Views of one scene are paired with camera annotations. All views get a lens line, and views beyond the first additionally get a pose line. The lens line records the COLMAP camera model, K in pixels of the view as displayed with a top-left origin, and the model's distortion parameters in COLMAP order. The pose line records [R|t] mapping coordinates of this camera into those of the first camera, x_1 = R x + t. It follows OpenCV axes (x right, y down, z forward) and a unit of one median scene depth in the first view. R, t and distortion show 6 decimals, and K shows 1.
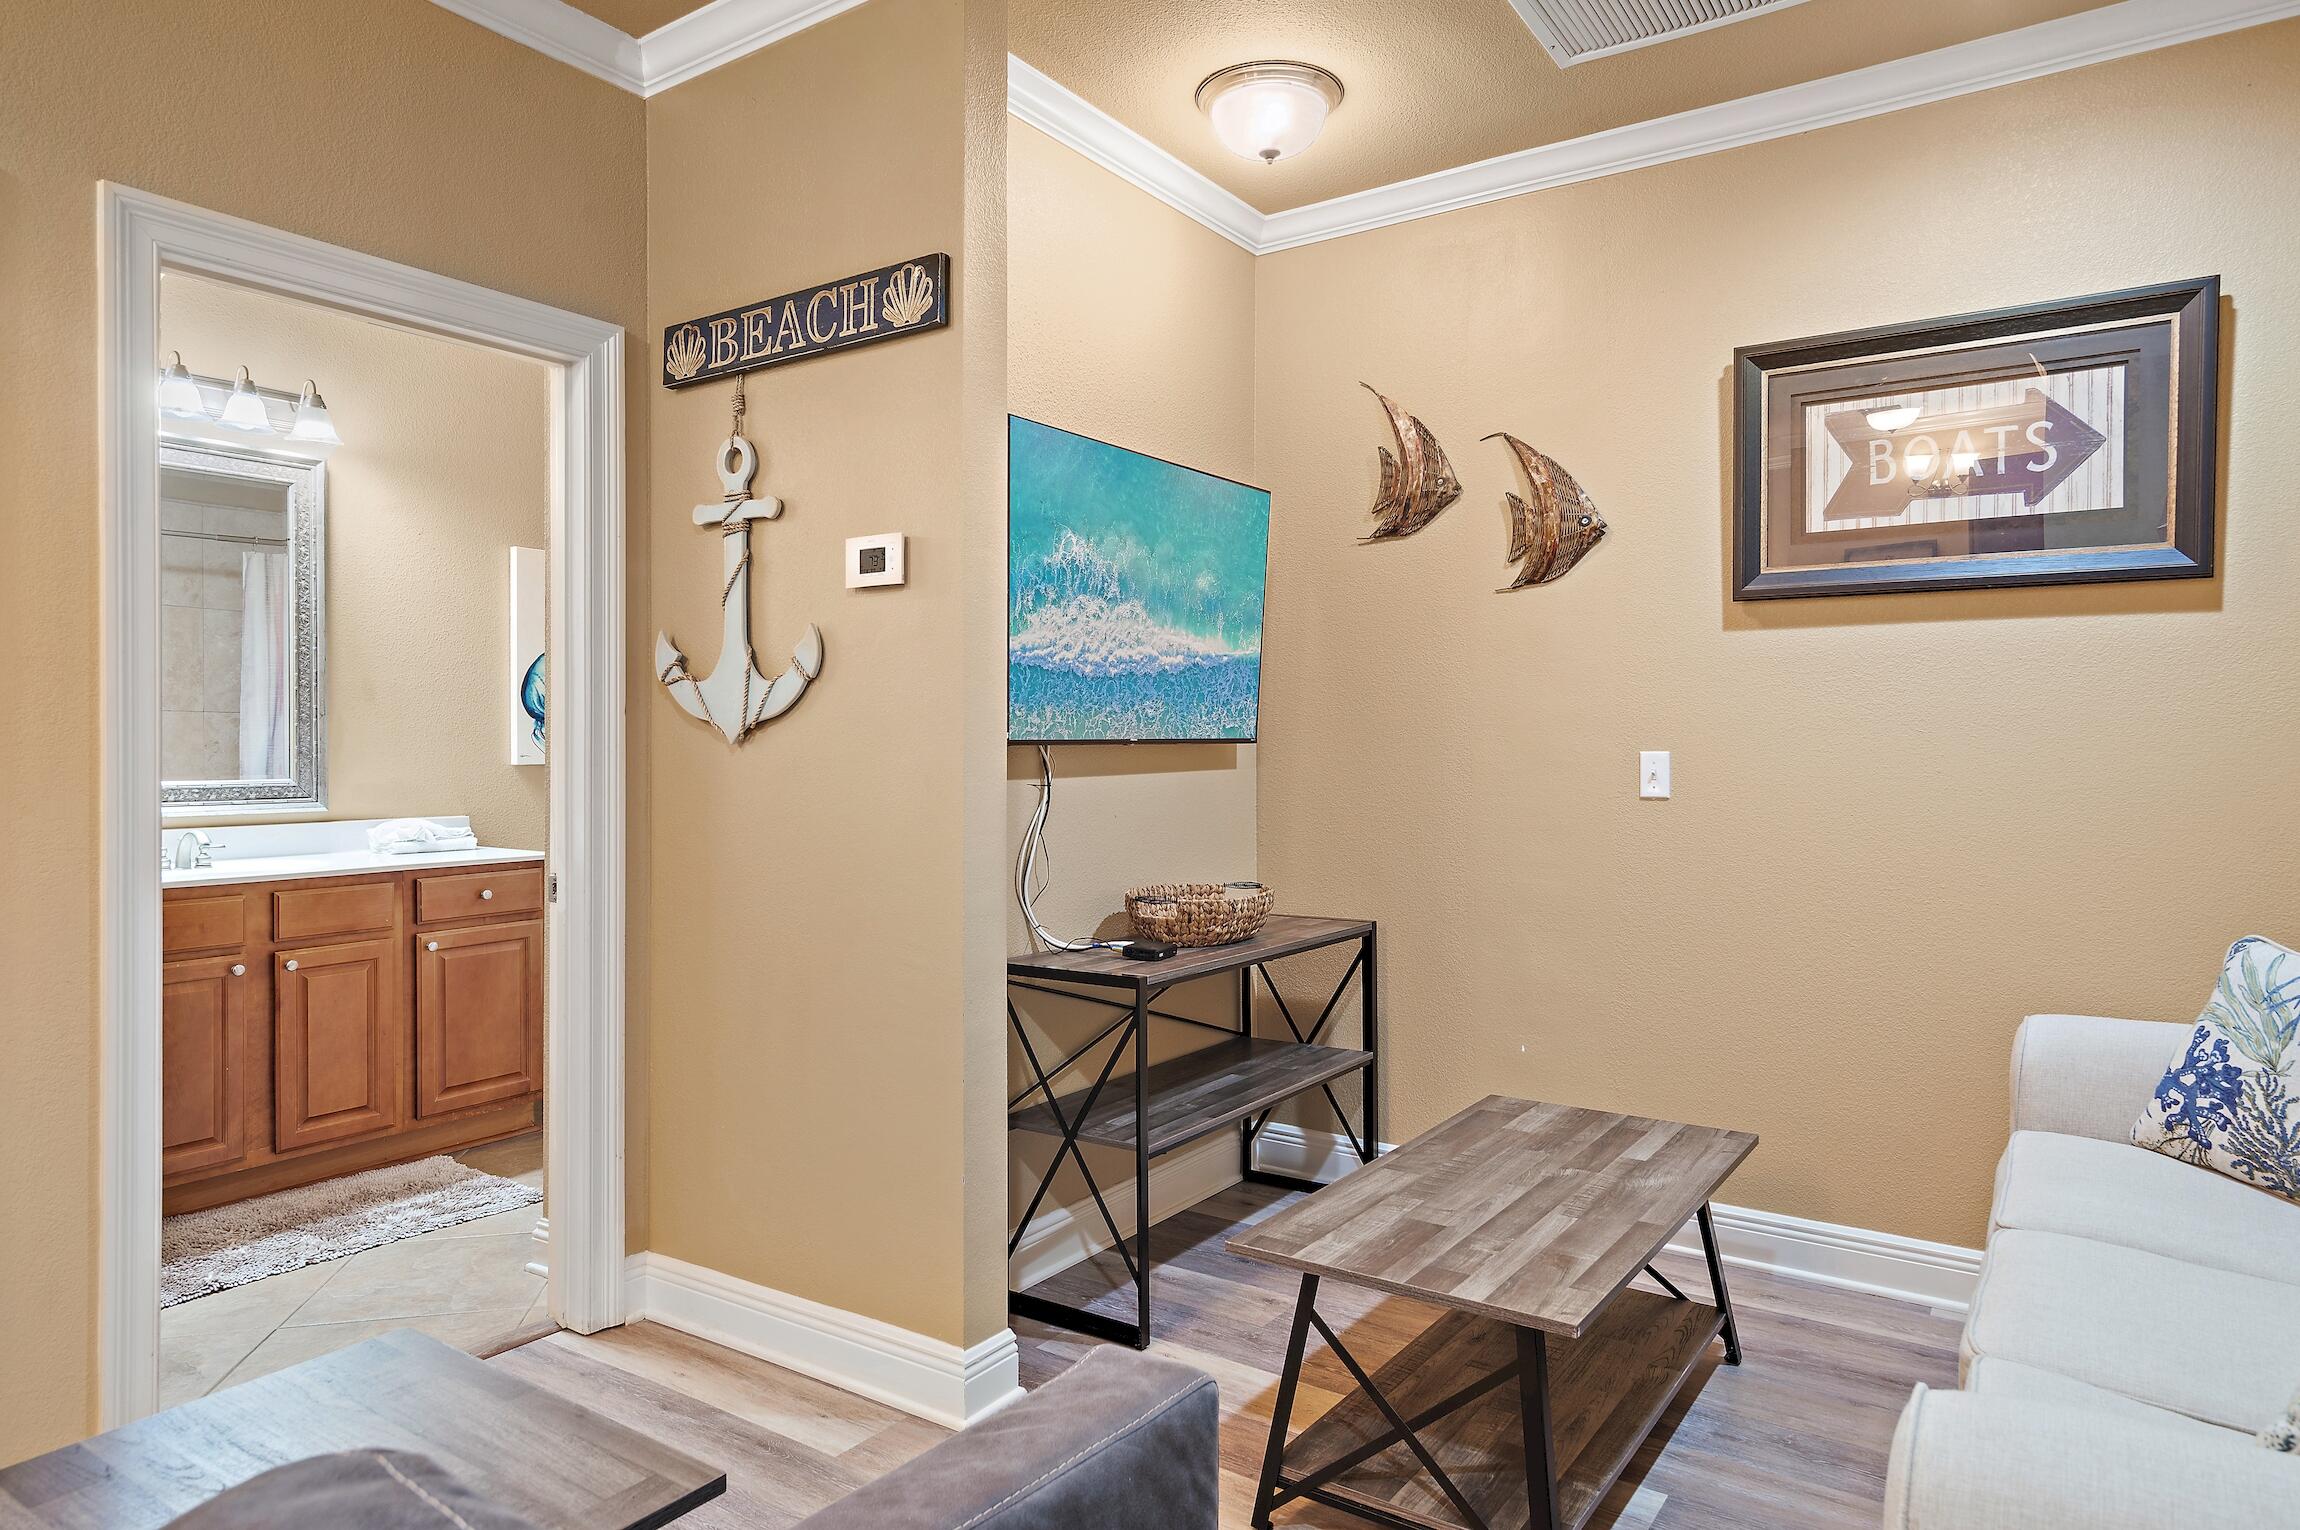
lens RADIAL K [[1403.2, 0, 1146.4], [0, 1403.2, 750.0], [0, 0, 1]] dist [0.003933, 0.001385]
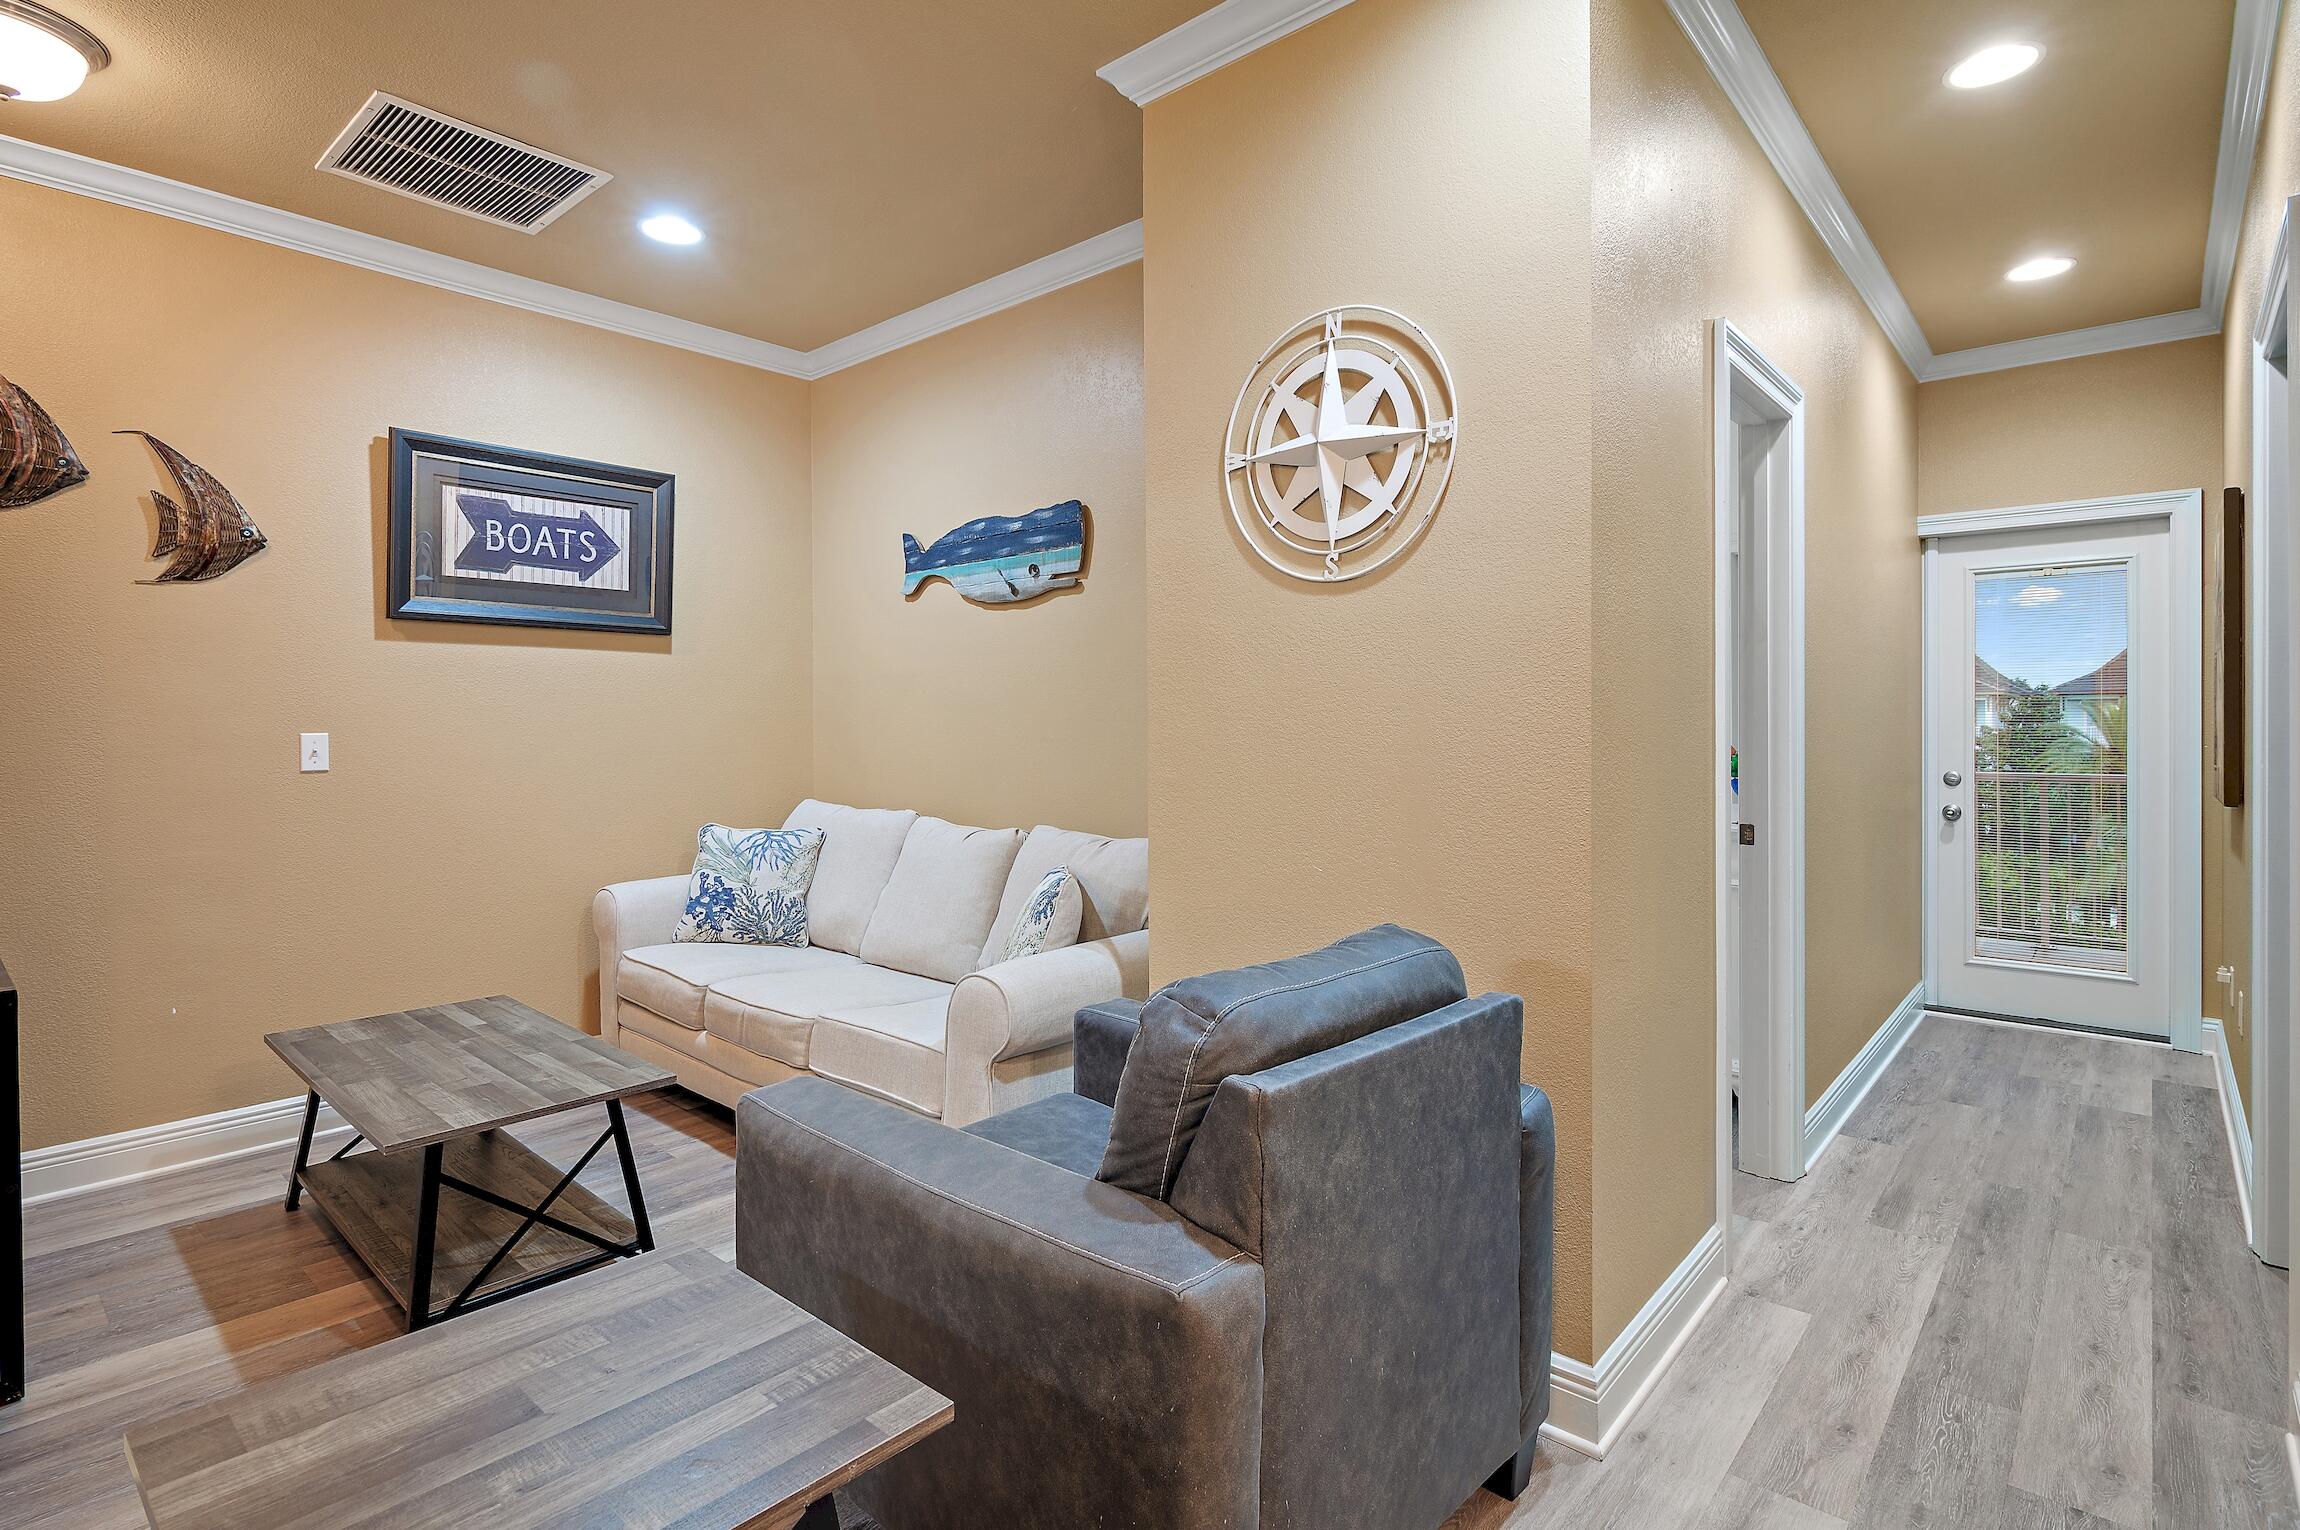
lens RADIAL K [[1121.5, 0, 1153.1], [0, 1121.5, 753.0], [0, 0, 1]] dist [-0.002254, -0.000115]
pose [[0.111887, -0.025592, 0.993391, -0.578667], [0.010470, 0.999643, 0.024574, 0.002092], [-0.993666, 0.007652, 0.112115, 0.180185]]
